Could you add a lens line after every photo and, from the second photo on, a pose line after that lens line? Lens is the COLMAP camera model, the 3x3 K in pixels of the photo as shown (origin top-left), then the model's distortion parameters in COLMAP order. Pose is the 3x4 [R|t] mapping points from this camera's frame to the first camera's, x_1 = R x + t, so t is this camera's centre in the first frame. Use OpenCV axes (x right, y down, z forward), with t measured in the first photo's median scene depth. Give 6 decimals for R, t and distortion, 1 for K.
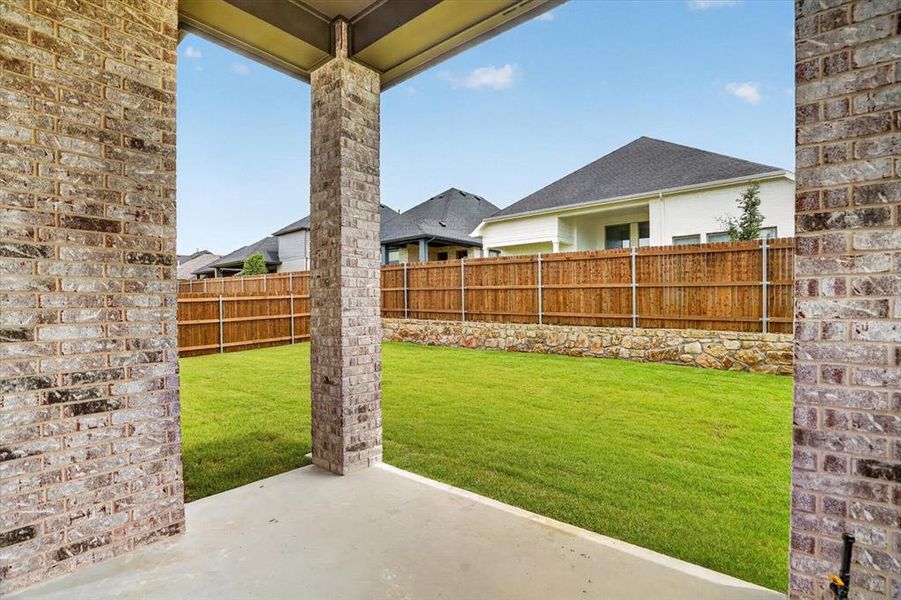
lens RADIAL K [[422.4, 0, 459.7], [0, 422.4, 312.3], [0, 0, 1]] dist [-0.050455, 0.016981]
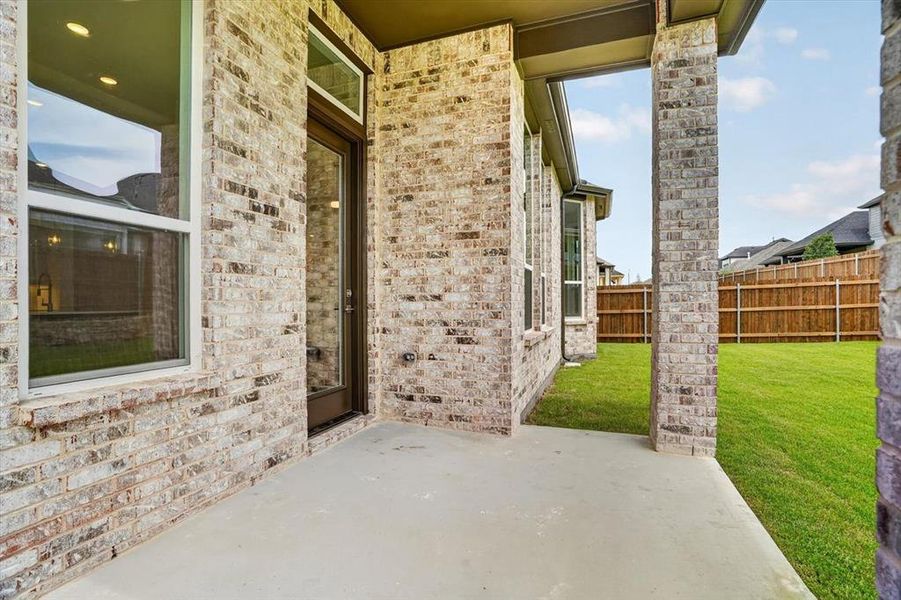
lens RADIAL K [[422.4, 0, 452.8], [0, 422.4, 302.8], [0, 0, 1]] dist [-0.050455, 0.016981]
pose [[0.351576, 0.010071, -0.936105, 0.674790], [-0.013170, 0.999896, 0.005811, 0.054057], [0.936067, 0.010285, 0.351672, 0.279834]]
